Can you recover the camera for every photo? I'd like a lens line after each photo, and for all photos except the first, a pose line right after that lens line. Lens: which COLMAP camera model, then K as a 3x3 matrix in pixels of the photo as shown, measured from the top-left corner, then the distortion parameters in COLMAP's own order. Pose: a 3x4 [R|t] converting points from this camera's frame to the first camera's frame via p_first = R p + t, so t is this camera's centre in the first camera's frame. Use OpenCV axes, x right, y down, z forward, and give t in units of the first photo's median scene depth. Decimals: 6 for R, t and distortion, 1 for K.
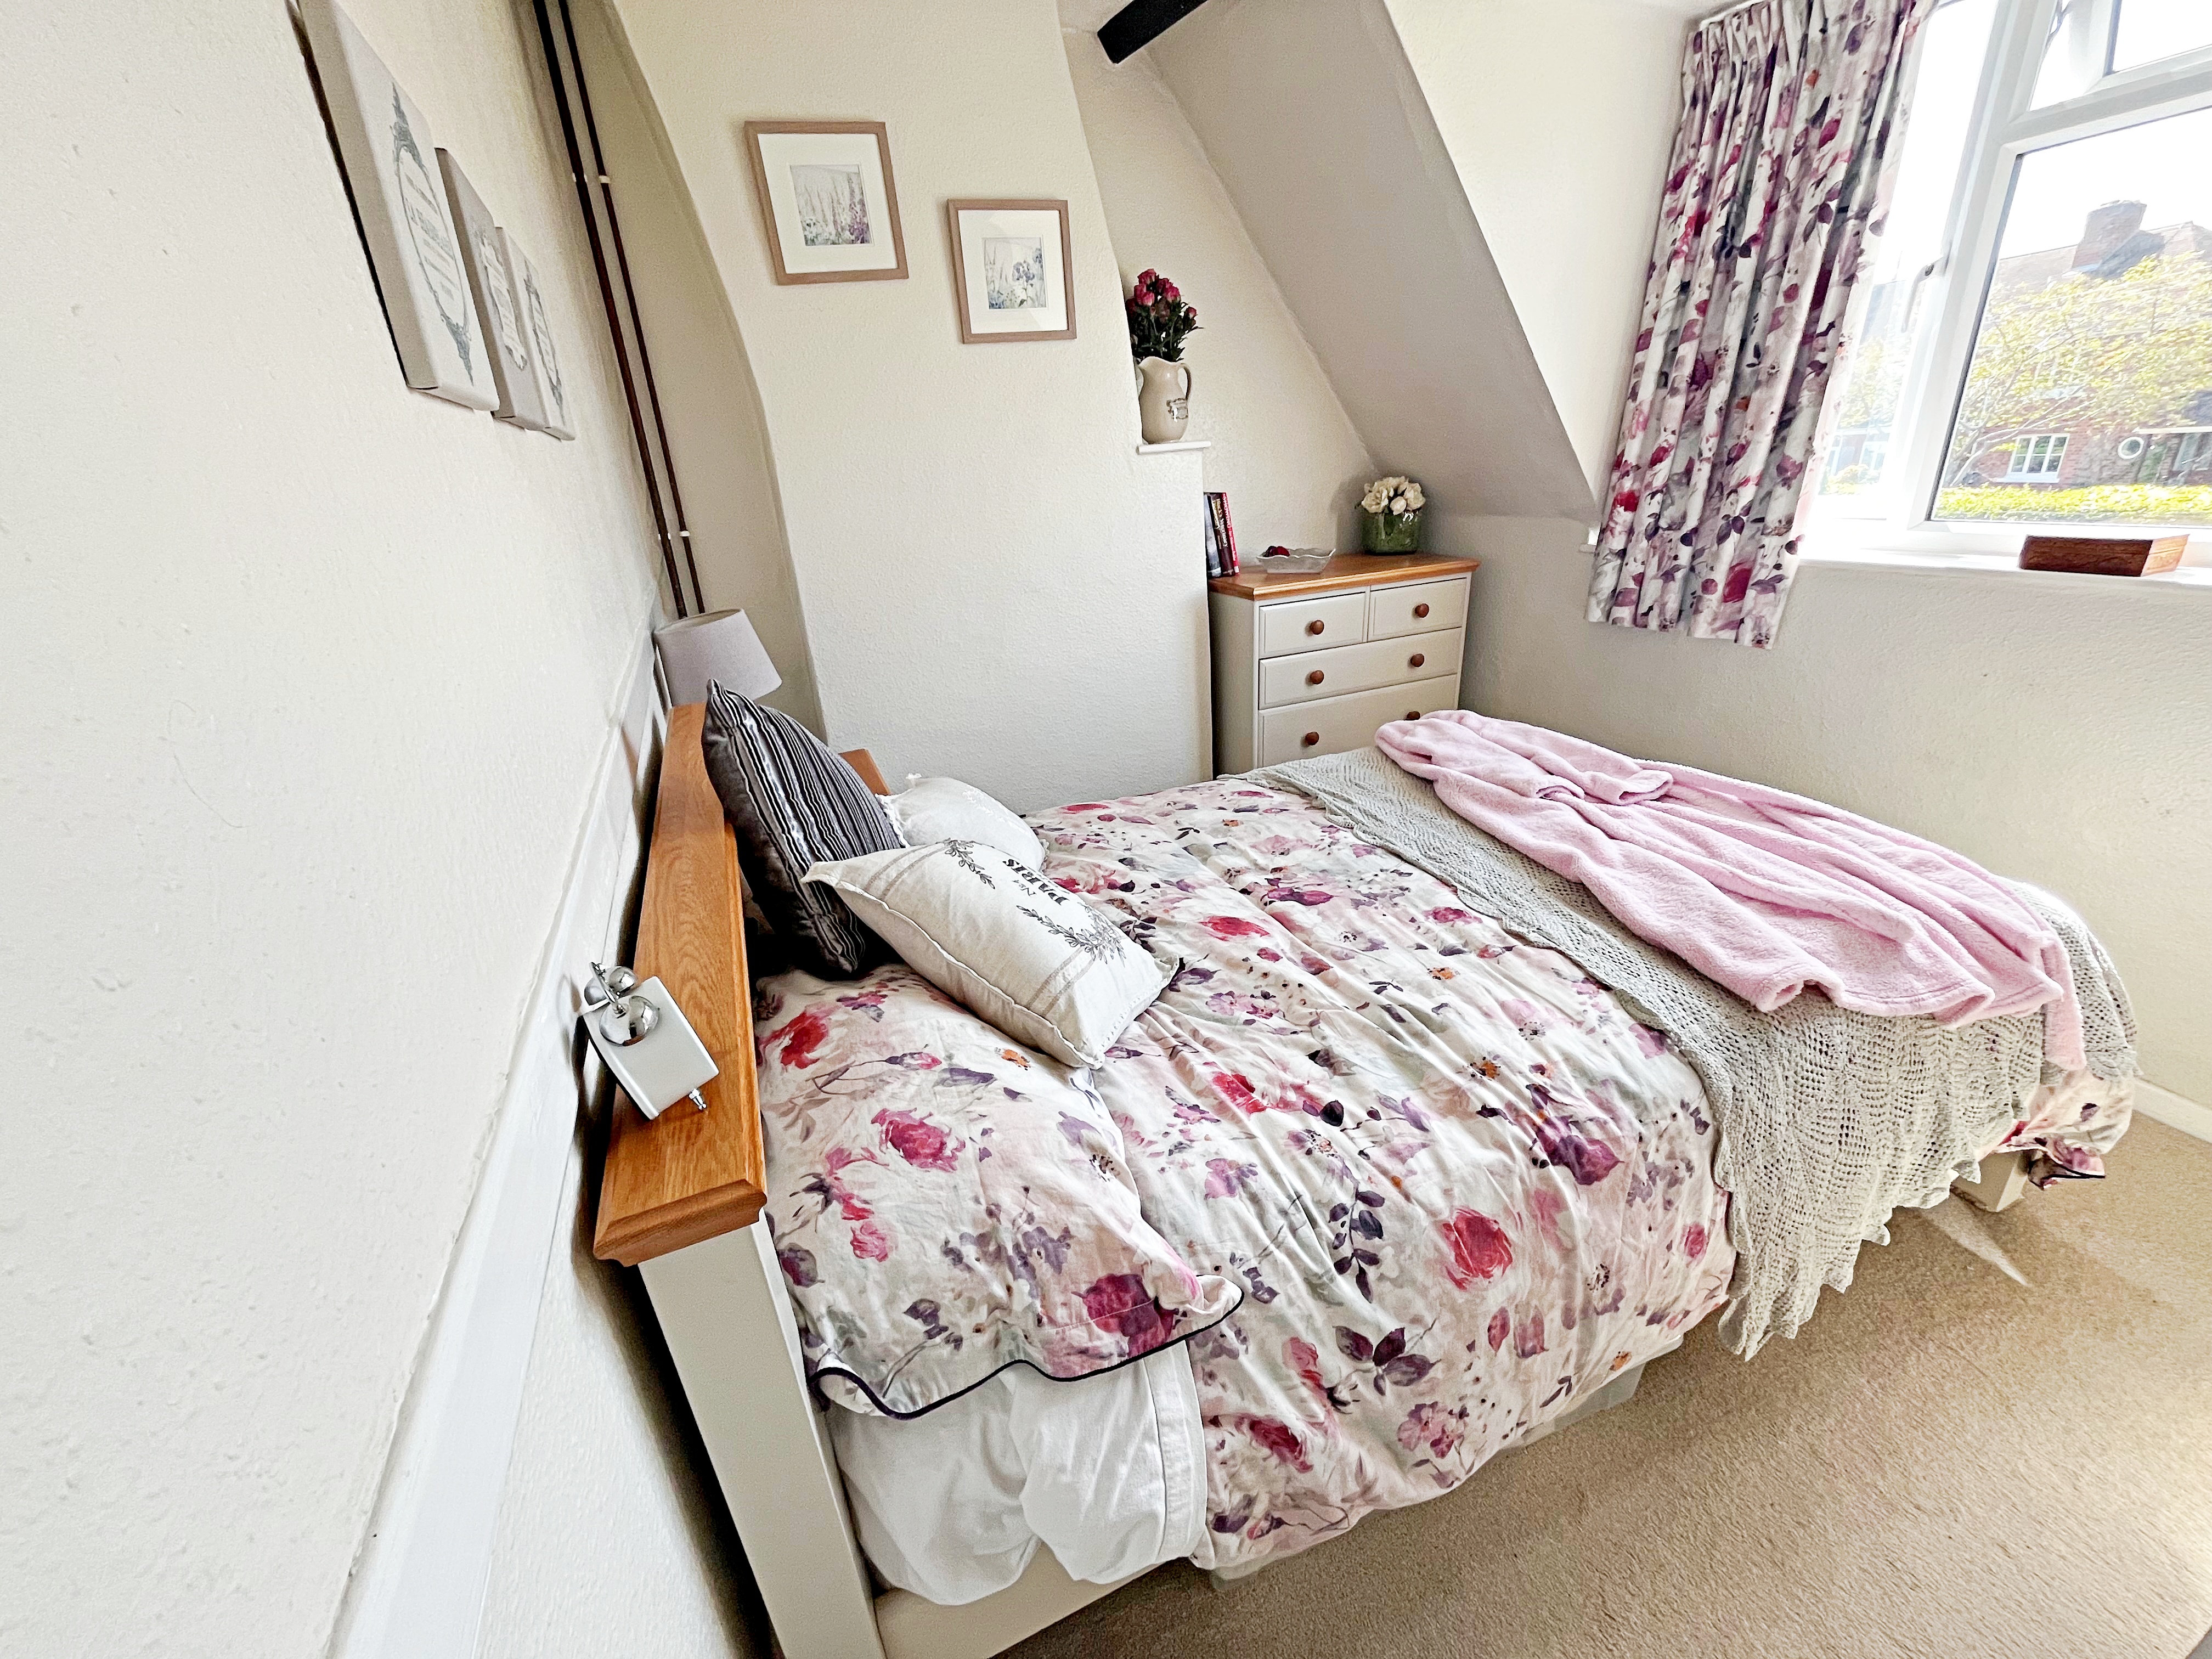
lens RADIAL K [[895.8, 0, 1101.6], [0, 895.8, 830.4], [0, 0, 1]] dist [-0.003858, -0.000481]
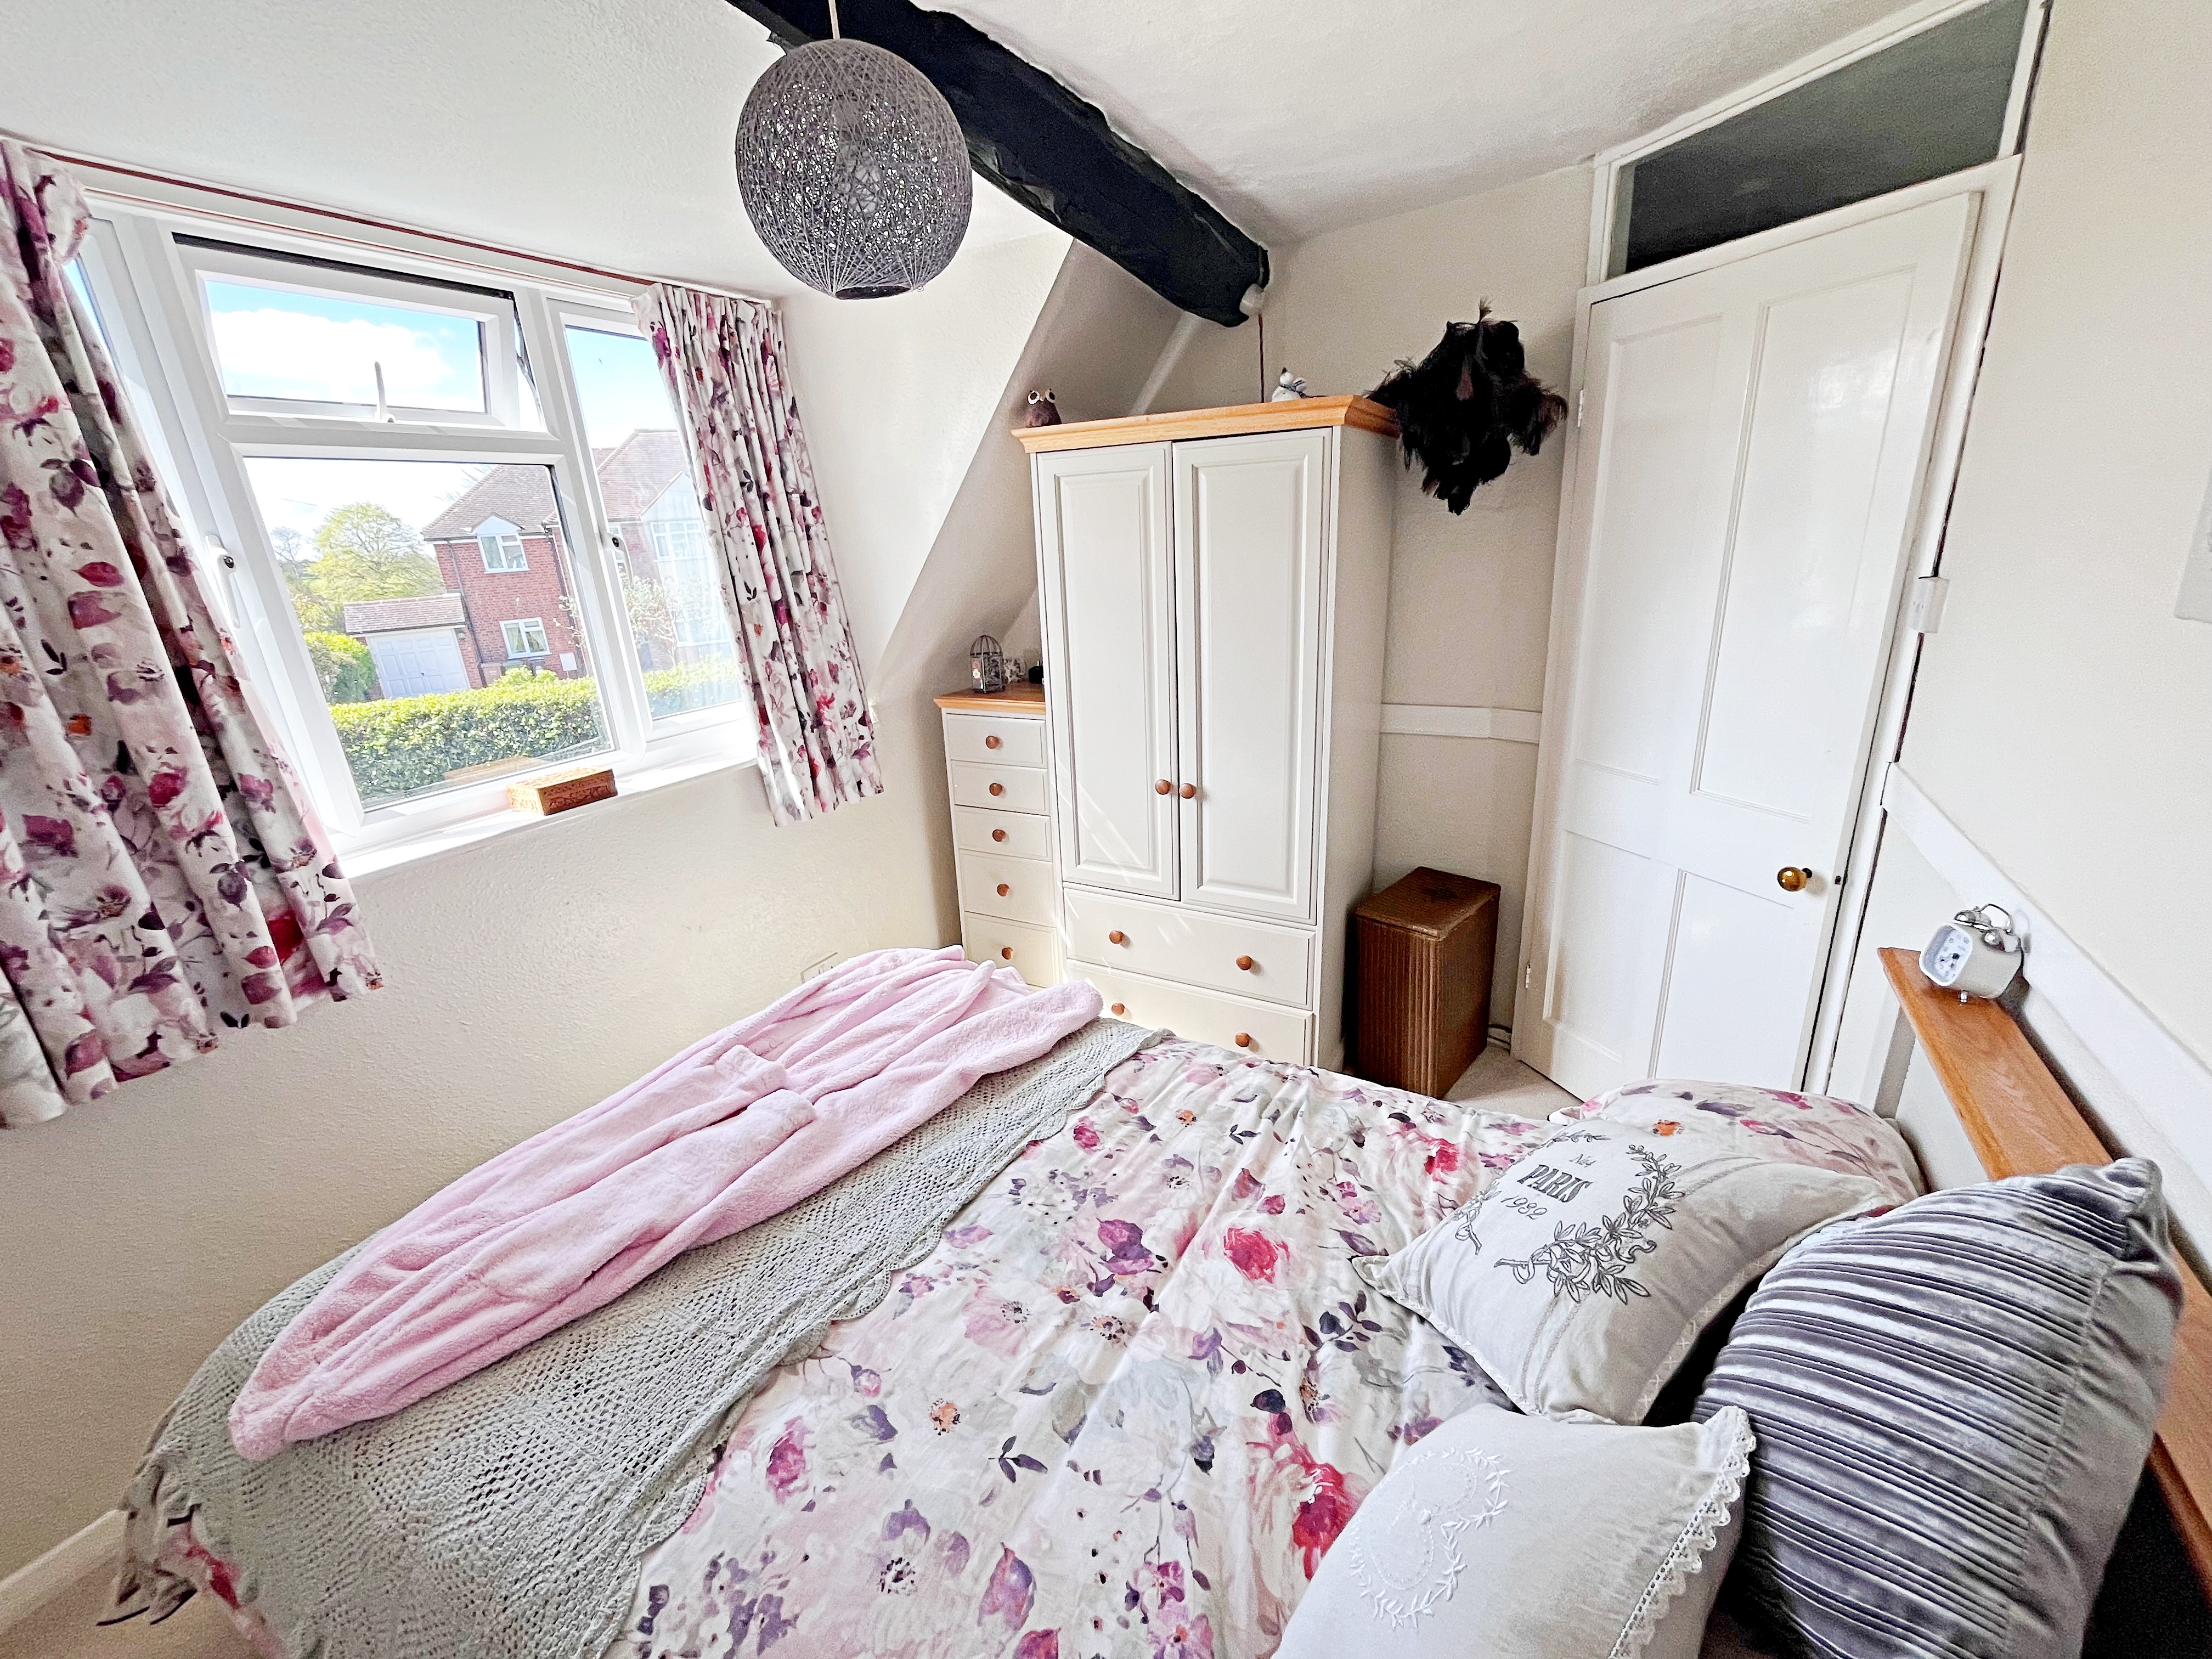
lens RADIAL K [[895.8, 0, 1104.7], [0, 895.8, 826.1], [0, 0, 1]] dist [-0.003858, -0.000481]
pose [[-0.604036, -0.148210, 0.783055, -0.313811], [0.397859, 0.795279, 0.457426, -0.556882], [-0.690542, 0.587847, -0.421410, 1.066995]]
